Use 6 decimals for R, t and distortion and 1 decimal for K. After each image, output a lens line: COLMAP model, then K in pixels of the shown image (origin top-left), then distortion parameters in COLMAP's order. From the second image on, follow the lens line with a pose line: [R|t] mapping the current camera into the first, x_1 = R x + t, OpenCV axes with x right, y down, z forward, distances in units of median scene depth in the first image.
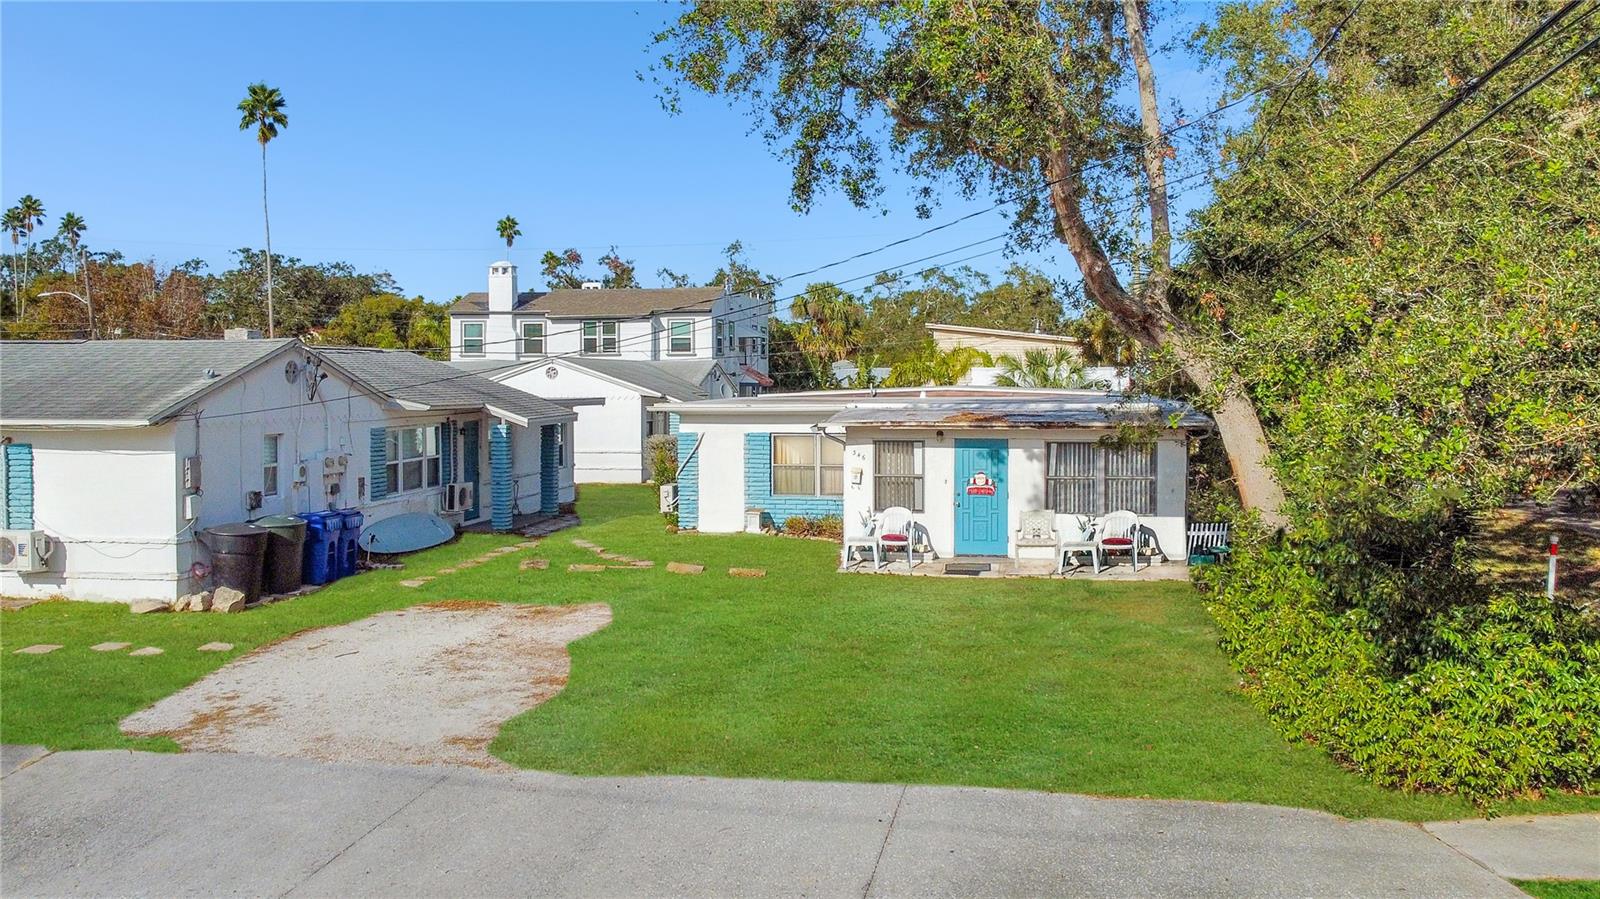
lens RADIAL K [[1243.5, 0, 809.9], [0, 1243.5, 383.7], [0, 0, 1]] dist [0.002267, 0.004034]
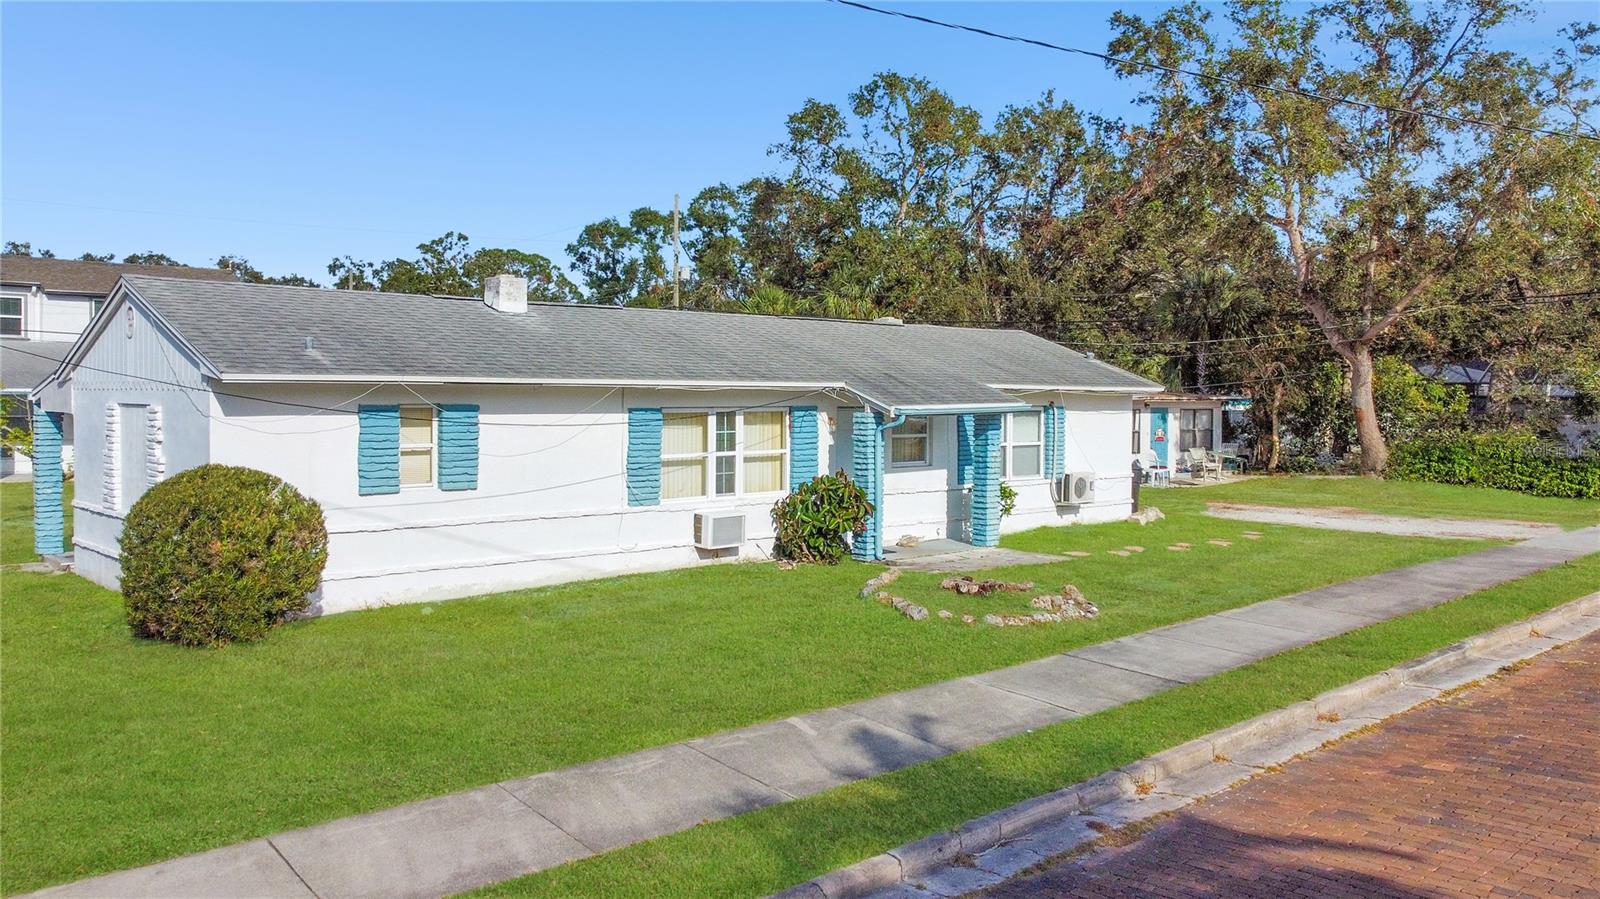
lens RADIAL K [[1206.8, 0, 856.0], [0, 1206.8, 446.5], [0, 0, 1]] dist [-0.003871, -0.000900]
pose [[0.621680, -0.030346, 0.782683, -1.346083], [-0.004815, 0.999082, 0.042560, 0.029501], [-0.783256, -0.030227, 0.620964, 0.307460]]
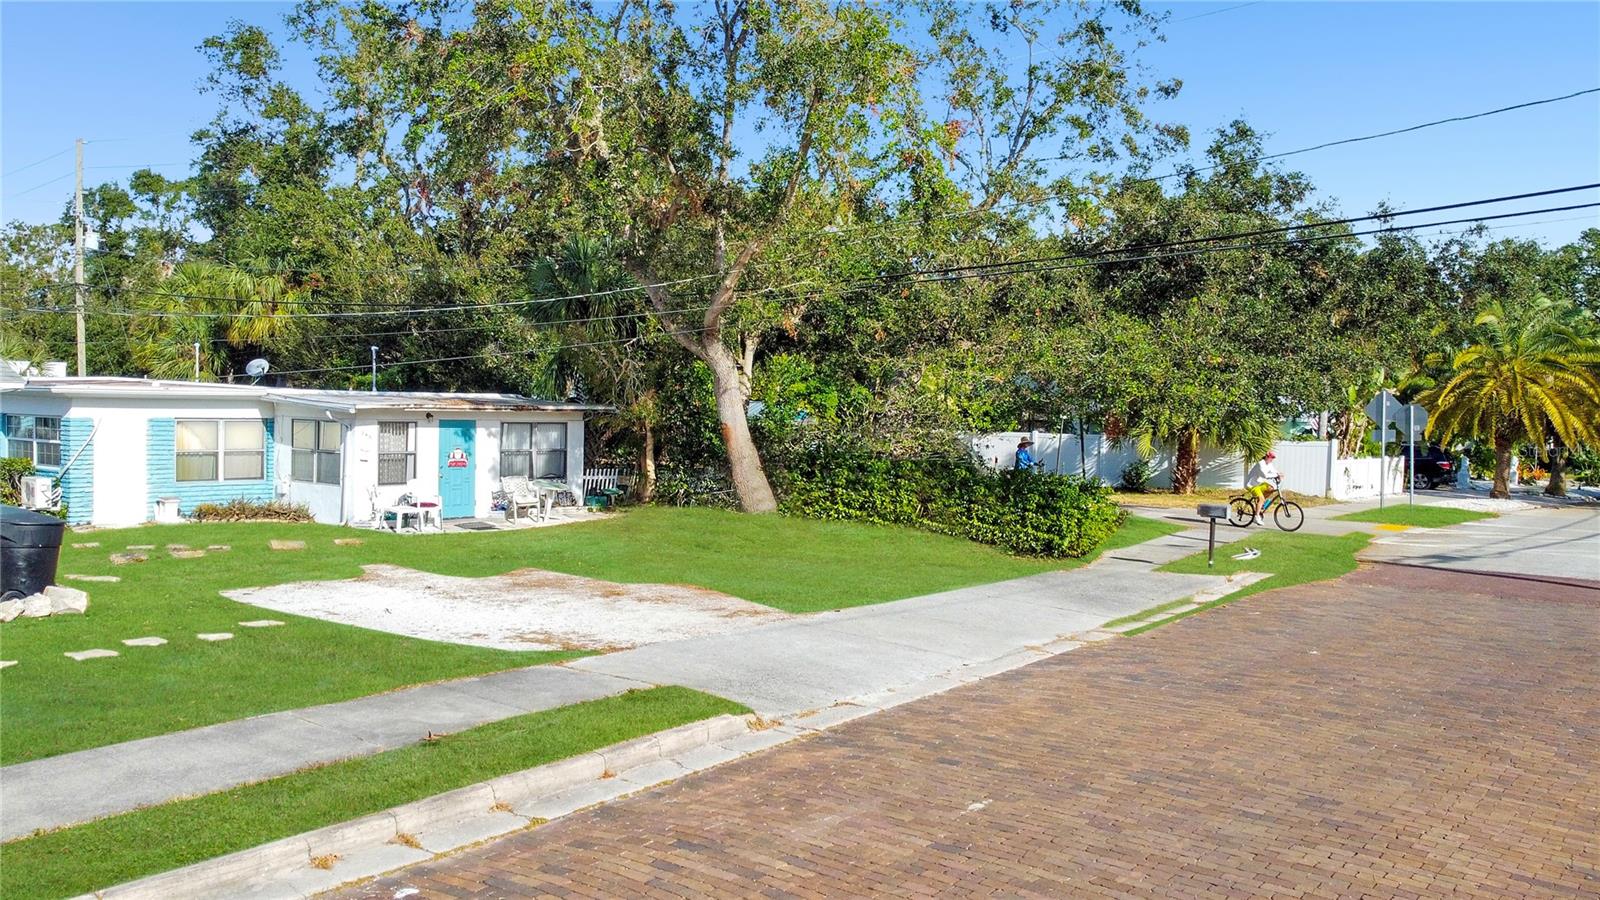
lens RADIAL K [[1260.3, 0, 800.0], [0, 1260.3, 450.0], [0, 0, 1]] dist [0.005190, -0.000630]
pose [[0.500867, -0.018776, 0.865321, -0.732459], [-0.018111, 0.999318, 0.032166, 0.028765], [-0.865335, -0.031783, 0.500186, 0.121056]]
